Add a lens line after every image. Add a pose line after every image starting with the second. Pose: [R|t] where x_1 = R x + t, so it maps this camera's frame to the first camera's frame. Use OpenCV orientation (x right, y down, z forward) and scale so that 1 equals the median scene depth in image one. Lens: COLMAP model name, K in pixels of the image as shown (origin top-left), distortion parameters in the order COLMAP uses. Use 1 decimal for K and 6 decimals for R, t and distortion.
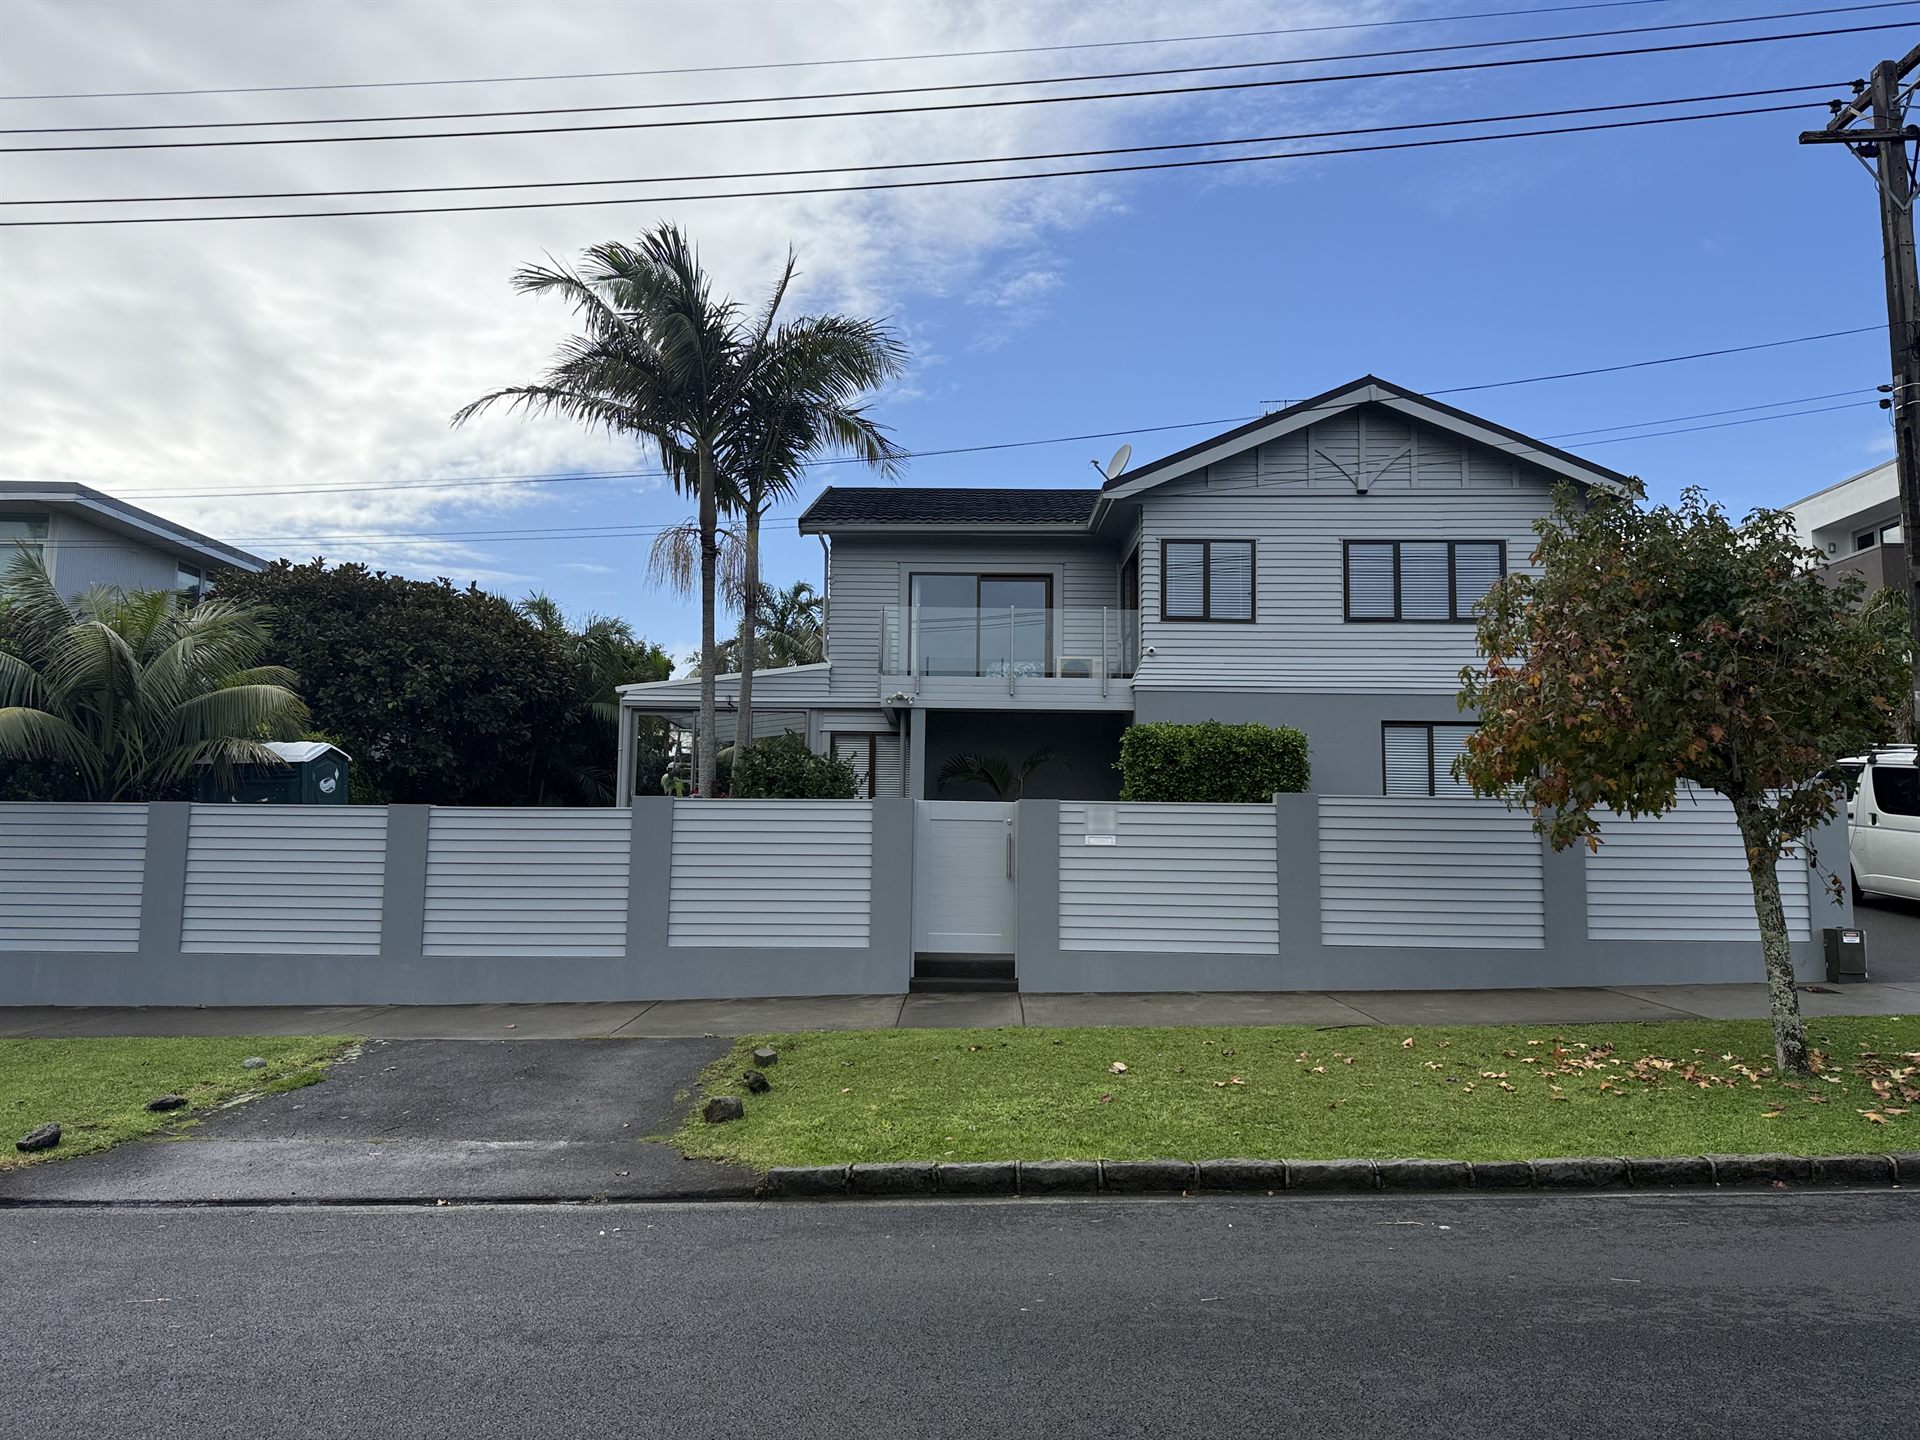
lens RADIAL K [[1386.2, 0, 960.0], [0, 1386.2, 720.0], [0, 0, 1]] dist [0.092022, -0.170620]
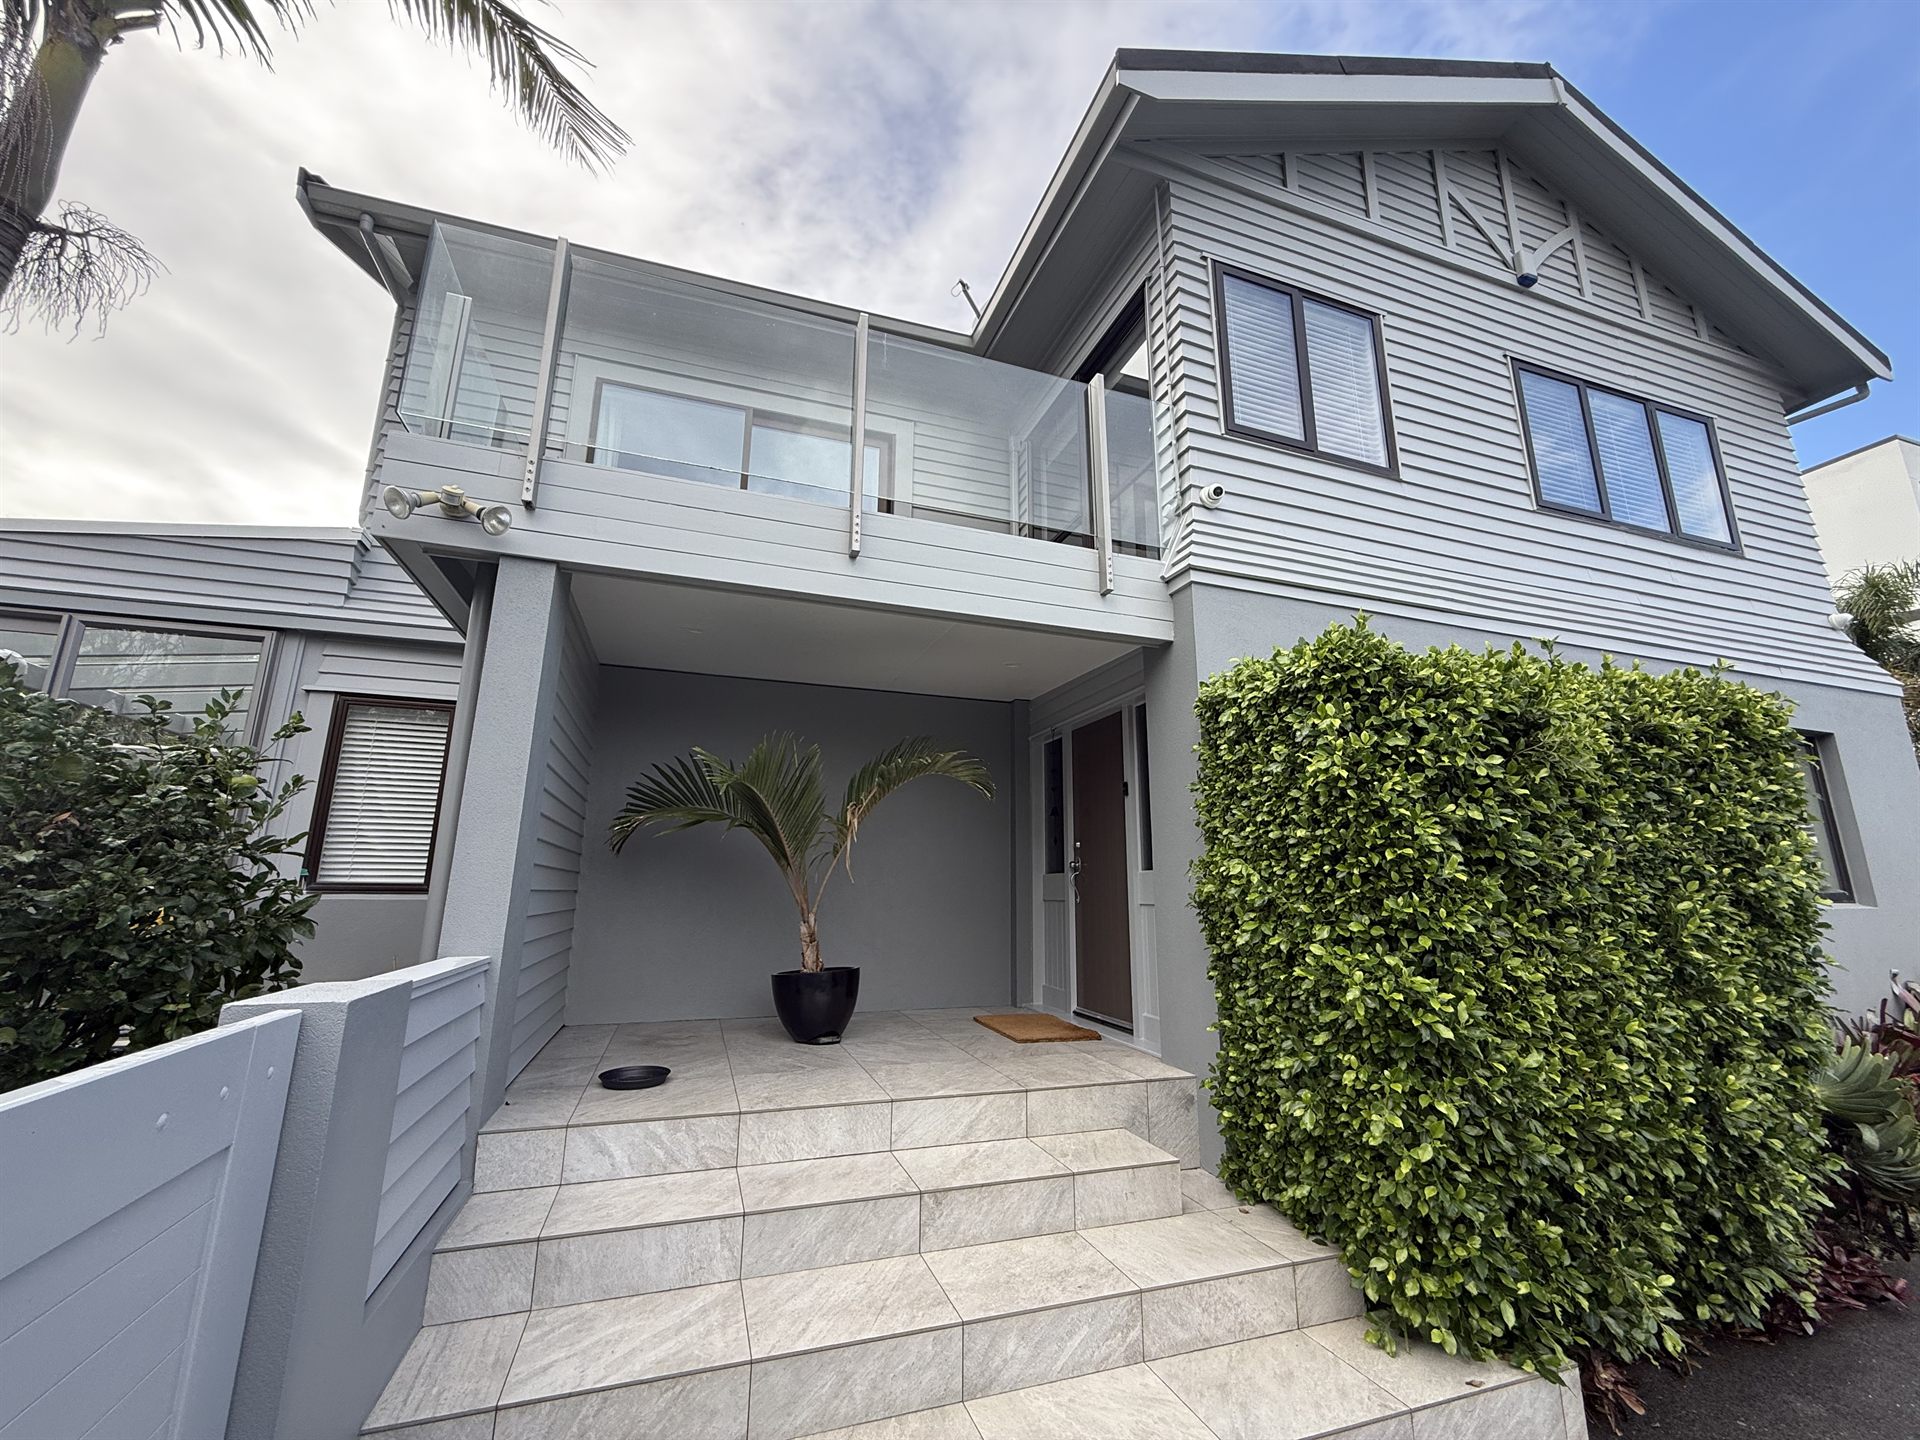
lens RADIAL K [[773.3, 0, 960.0], [0, 773.3, 720.0], [0, 0, 1]] dist [0.019034, 0.000030]
pose [[0.948538, 0.066737, 0.309550, 0.006944], [-0.030600, 0.992282, -0.120163, 0.040966], [-0.315180, 0.104507, 0.943260, 0.813542]]
